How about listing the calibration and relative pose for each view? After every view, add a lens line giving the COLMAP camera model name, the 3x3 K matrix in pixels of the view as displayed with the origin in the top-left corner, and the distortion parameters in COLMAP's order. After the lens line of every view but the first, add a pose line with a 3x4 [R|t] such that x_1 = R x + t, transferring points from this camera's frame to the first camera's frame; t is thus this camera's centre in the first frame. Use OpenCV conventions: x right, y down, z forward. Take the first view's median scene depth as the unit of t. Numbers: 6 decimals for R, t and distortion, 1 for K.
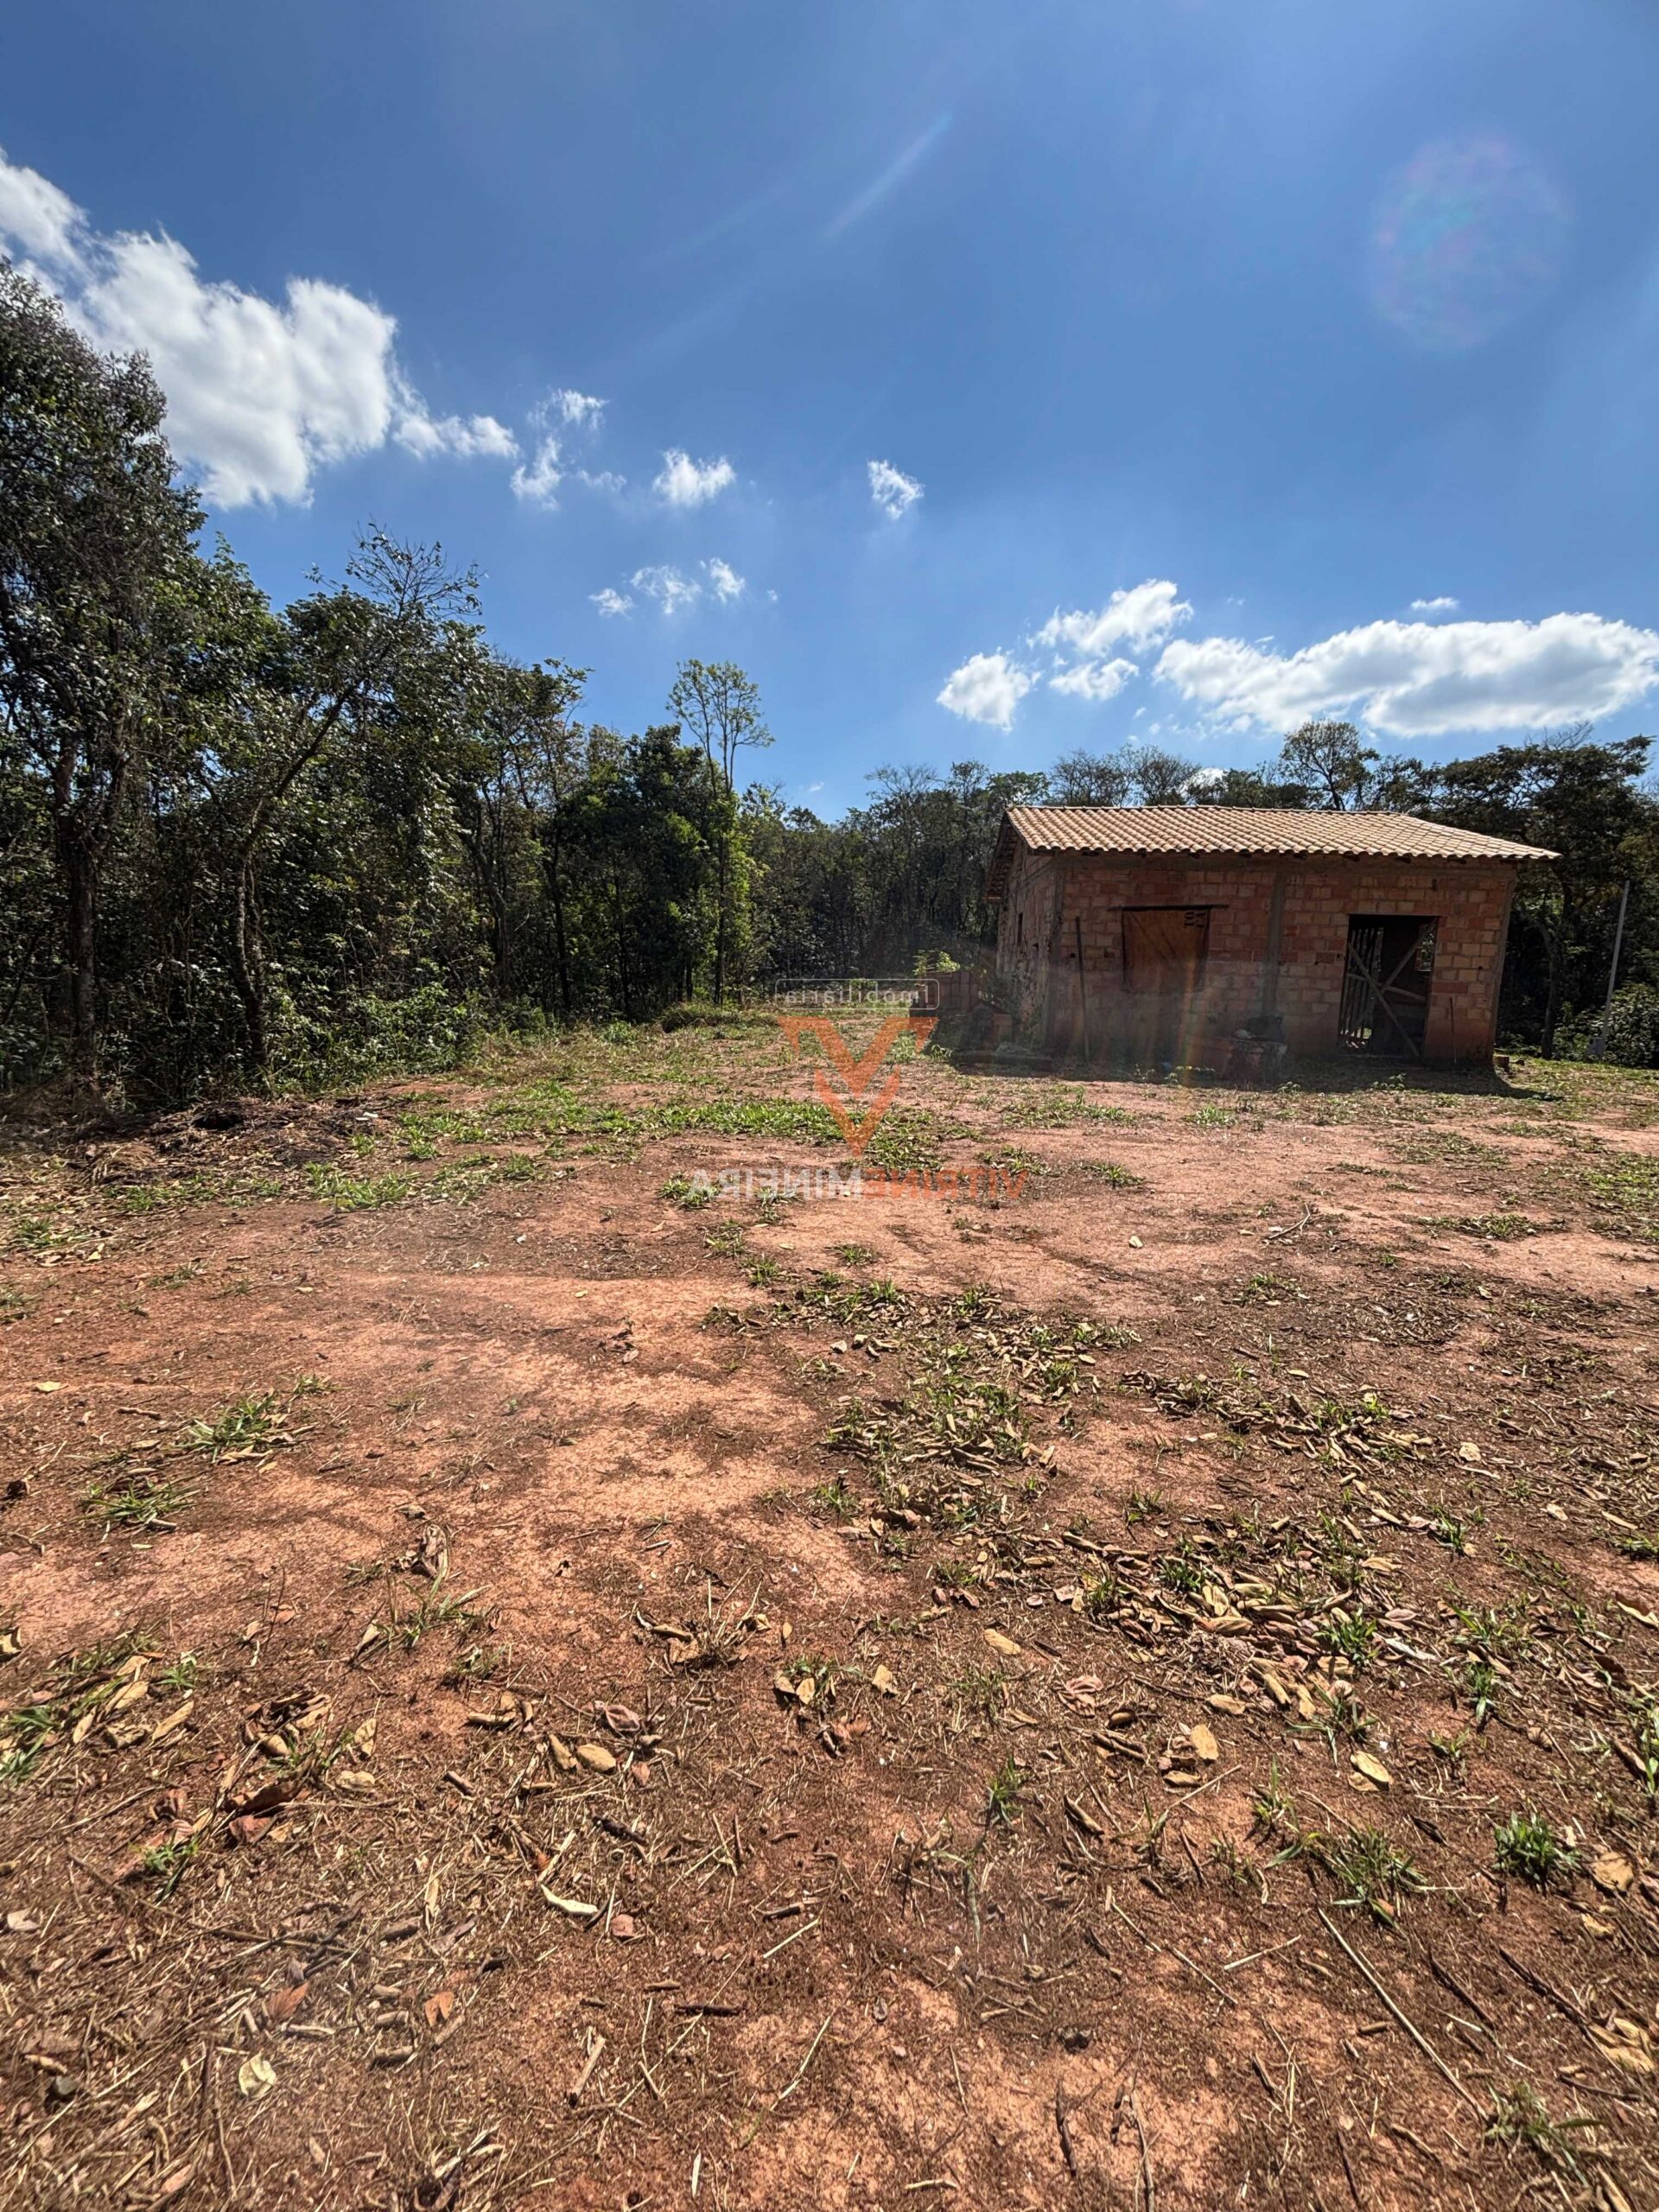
lens RADIAL K [[890.3, 0, 836.1], [0, 890.3, 1096.4], [0, 0, 1]] dist [-0.000666, -0.000353]
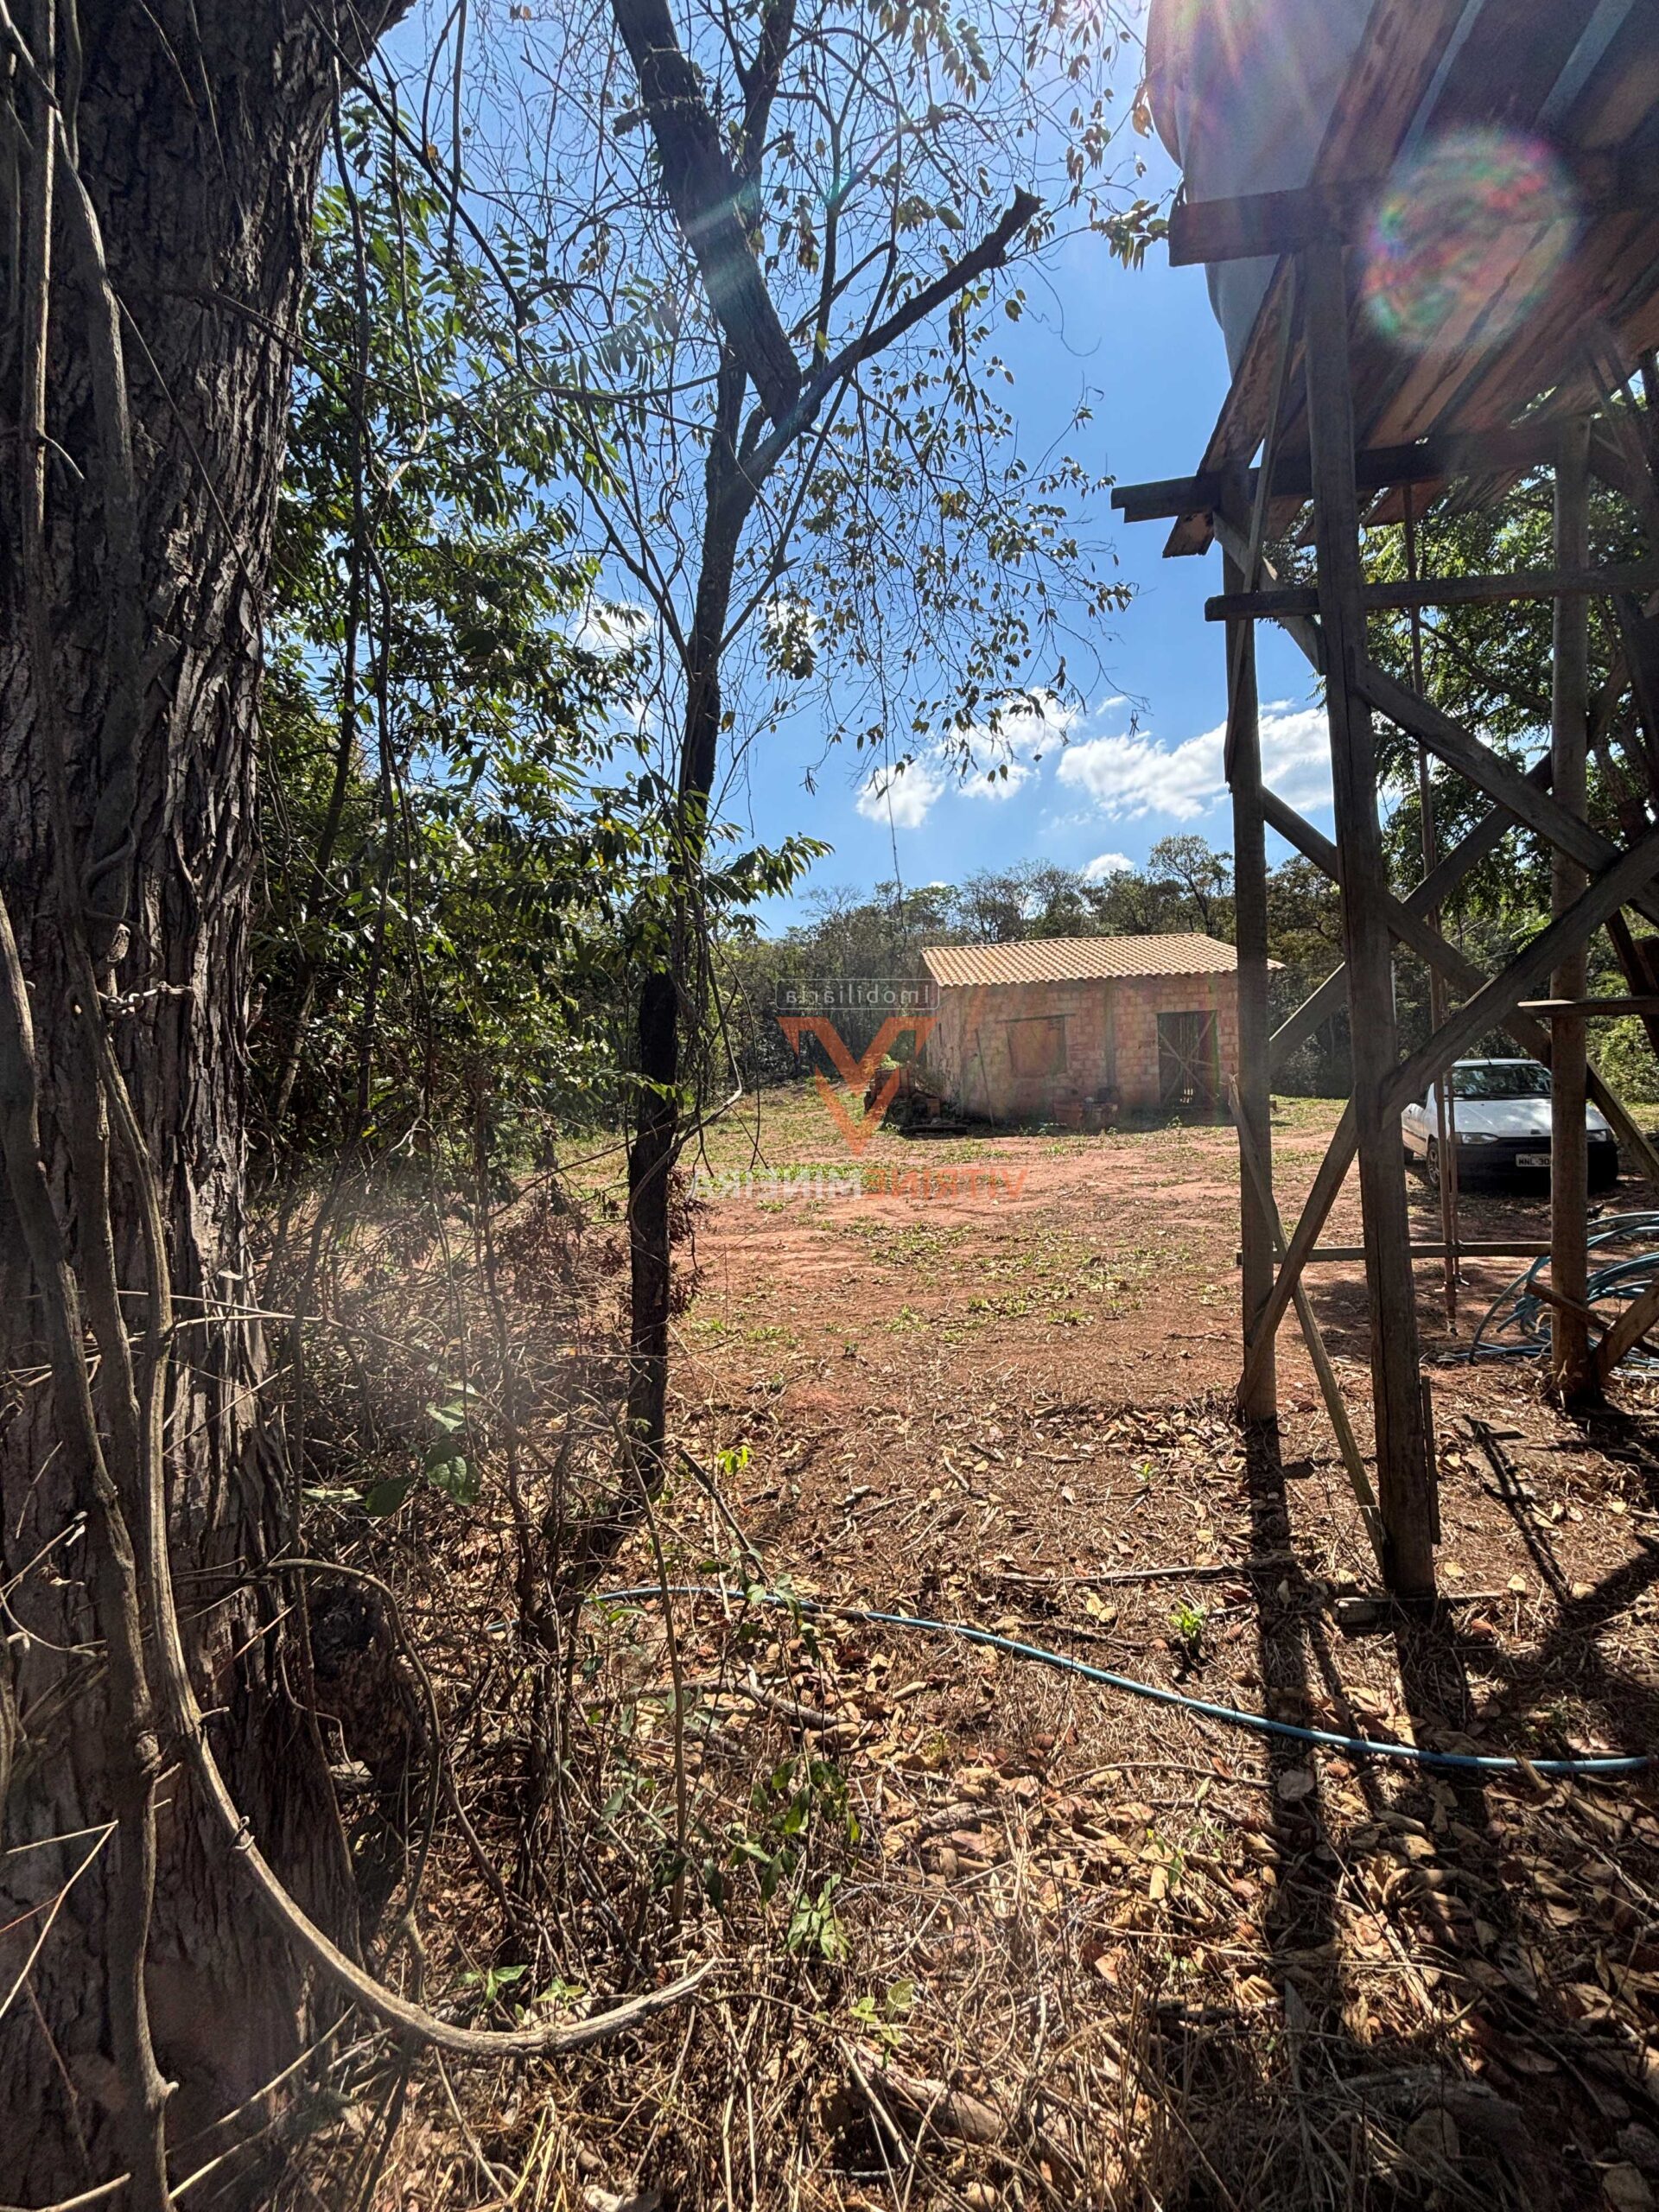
lens RADIAL K [[890.3, 0, 824.7], [0, 890.3, 1094.1], [0, 0, 1]] dist [-0.000666, -0.000353]
pose [[0.995502, -0.079216, 0.051960, -0.071125], [0.084345, 0.990851, -0.105360, 0.043760], [-0.043139, 0.109269, 0.993076, -0.501292]]
